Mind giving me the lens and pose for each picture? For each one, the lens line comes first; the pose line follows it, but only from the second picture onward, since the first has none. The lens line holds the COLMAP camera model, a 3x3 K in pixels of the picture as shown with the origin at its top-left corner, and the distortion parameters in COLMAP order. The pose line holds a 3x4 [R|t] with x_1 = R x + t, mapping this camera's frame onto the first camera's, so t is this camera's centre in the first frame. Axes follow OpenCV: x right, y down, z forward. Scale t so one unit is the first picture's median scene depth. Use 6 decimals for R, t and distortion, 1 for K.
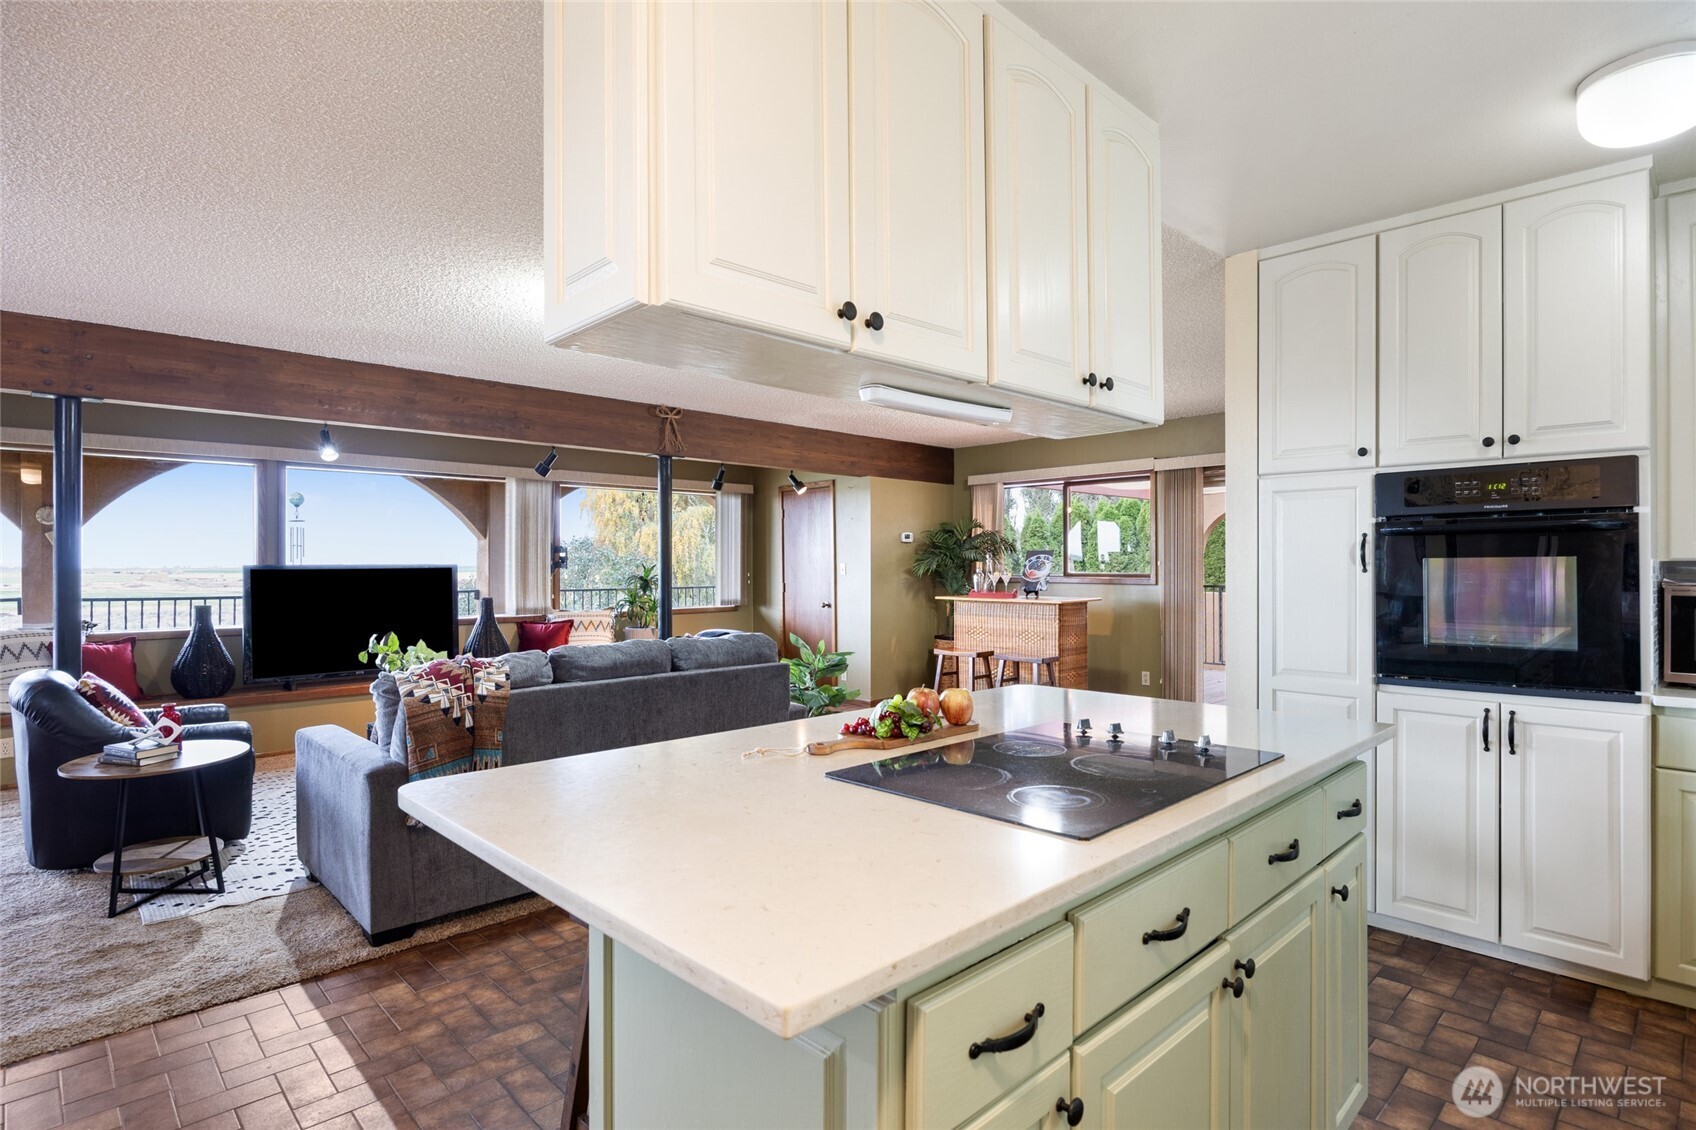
lens RADIAL K [[857.8, 0, 857.7], [0, 857.8, 565.5], [0, 0, 1]] dist [-0.013513, 0.002224]
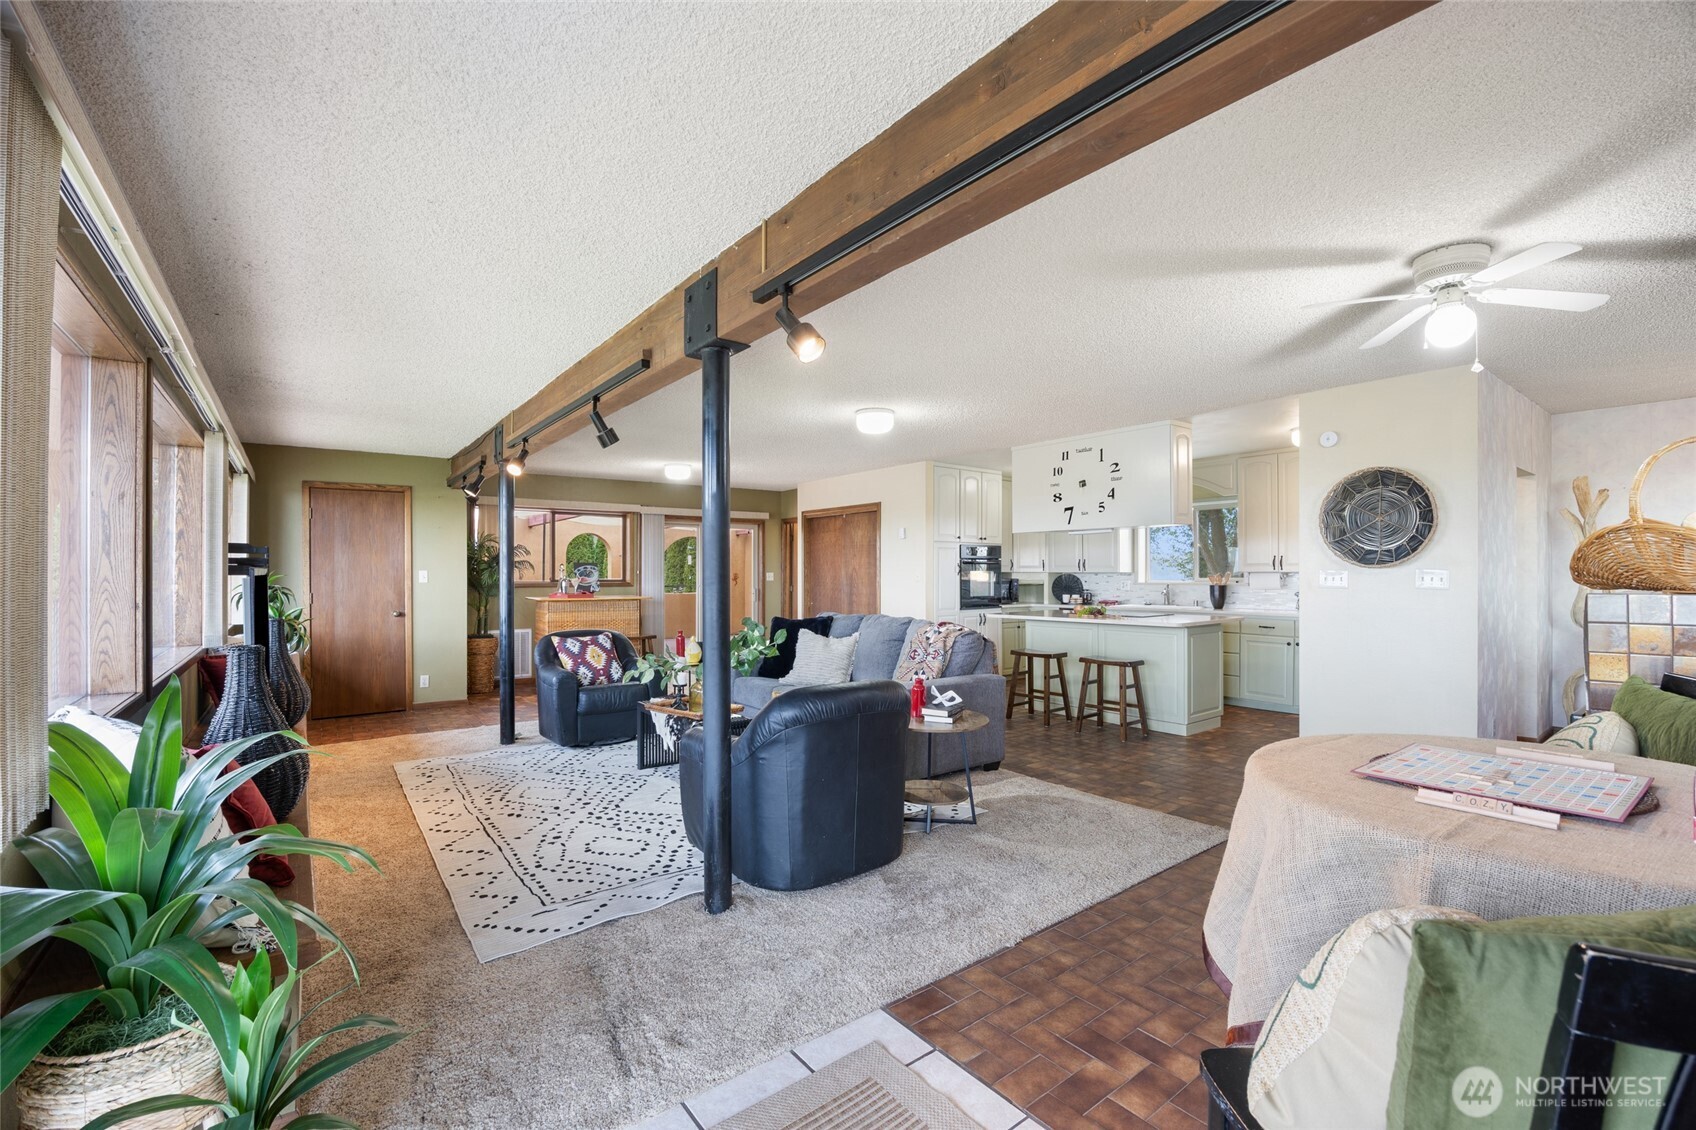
lens RADIAL K [[720.8, 0, 846.9], [0, 720.8, 573.7], [0, 0, 1]] dist [-0.016852, 0.000098]
pose [[0.118705, 0.002301, 0.992927, -1.571899], [0.000866, 0.999997, -0.002421, 0.006103], [-0.992929, 0.001148, 0.118702, 0.810196]]
